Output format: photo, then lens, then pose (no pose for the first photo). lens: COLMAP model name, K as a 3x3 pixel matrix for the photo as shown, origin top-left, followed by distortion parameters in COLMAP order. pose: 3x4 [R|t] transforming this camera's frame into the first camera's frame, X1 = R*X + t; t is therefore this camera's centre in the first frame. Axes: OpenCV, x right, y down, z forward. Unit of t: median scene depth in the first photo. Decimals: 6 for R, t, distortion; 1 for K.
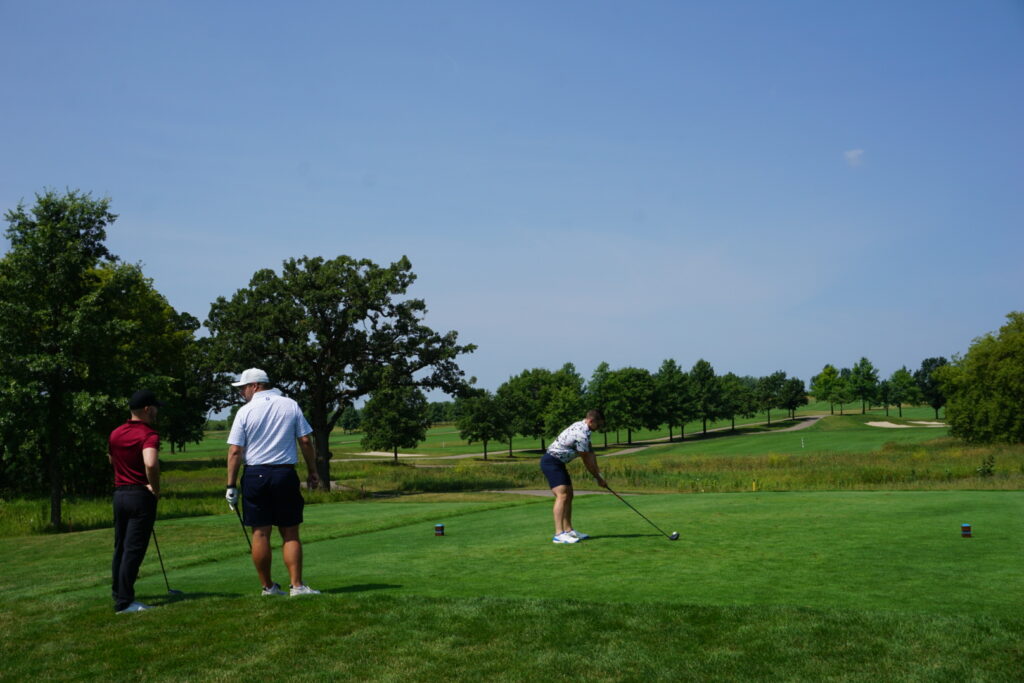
lens RADIAL K [[1260.4, 0, 510.8], [0, 1260.4, 342.0], [0, 0, 1]] dist [-0.001133, 0.292746]
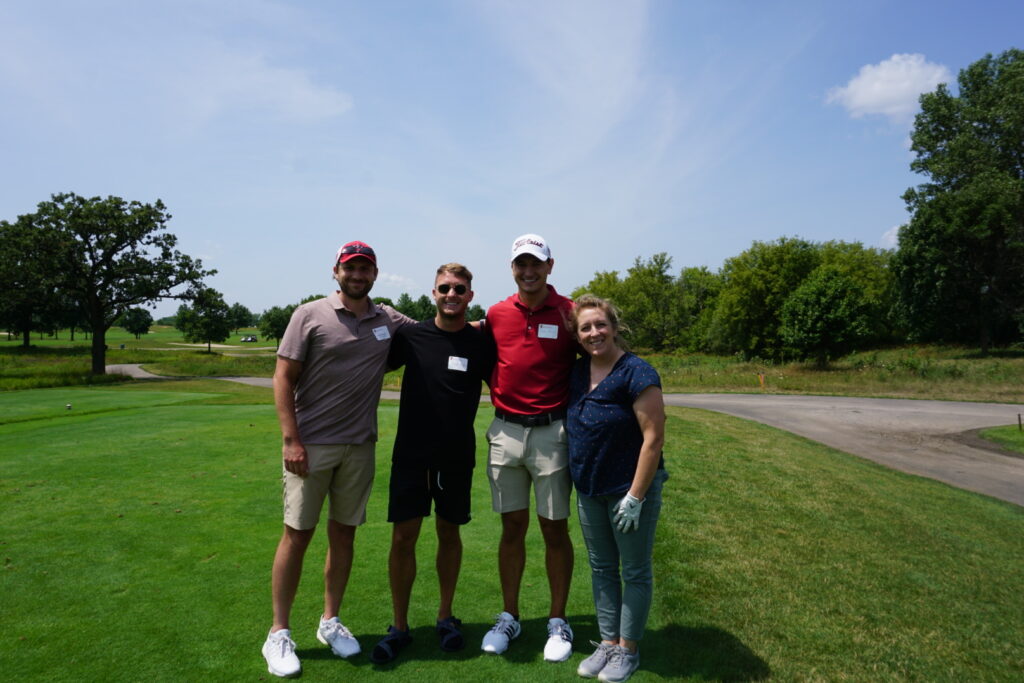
lens RADIAL K [[710.1, 0, 510.4], [0, 710.1, 339.6], [0, 0, 1]] dist [-0.030785, 0.038845]
pose [[0.967989, 0.031202, 0.249047, 0.045759], [-0.050008, 0.996325, 0.069543, 0.004229], [-0.245961, -0.079771, 0.965991, 0.093943]]
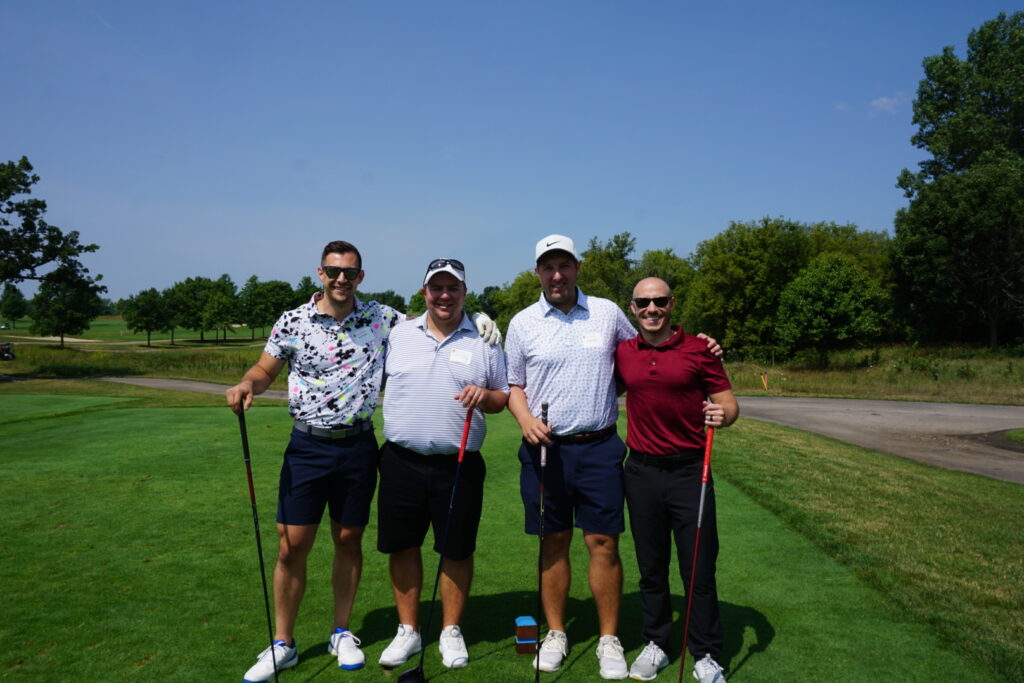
lens RADIAL K [[867.7, 0, 507.9], [0, 867.7, 343.1], [0, 0, 1]] dist [-0.022145, 0.076880]
pose [[0.940537, 0.034752, 0.337909, 0.028181], [-0.063473, 0.995213, 0.074319, 0.004030], [-0.333709, -0.091348, 0.938240, 0.084024]]
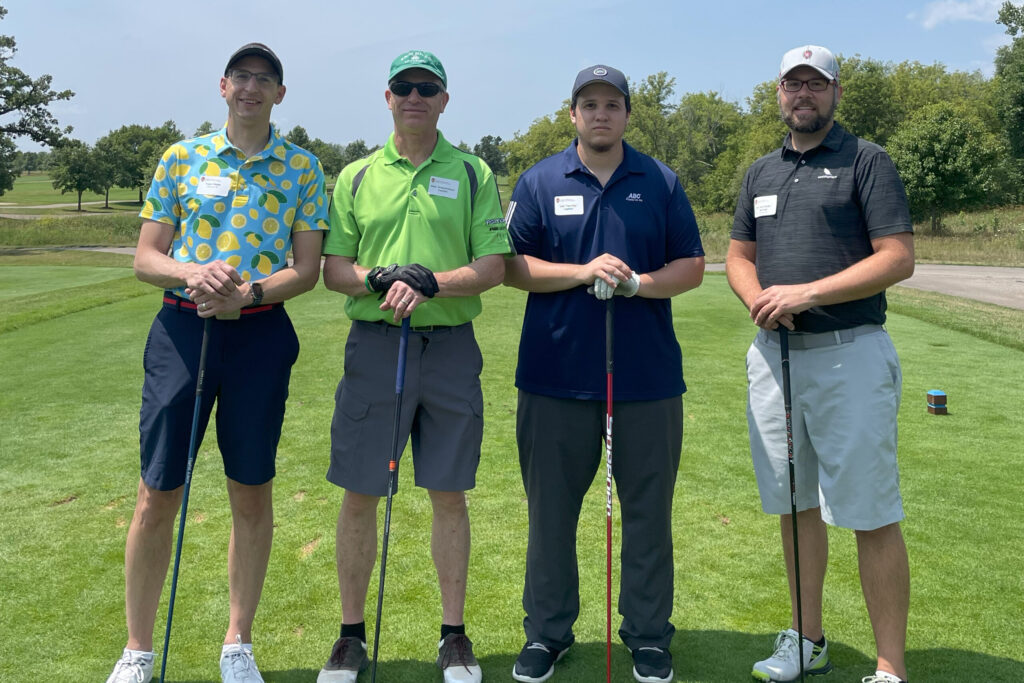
lens RADIAL K [[1069.0, 0, 517.3], [0, 1069.0, 127.5], [0, 0, 1]] dist [0.077541, -0.014549]
pose [[0.934428, 0.058257, 0.351354, -0.000512], [-0.062759, 0.998028, 0.001428, 0.003672], [-0.350578, -0.023385, 0.936242, 0.067647]]
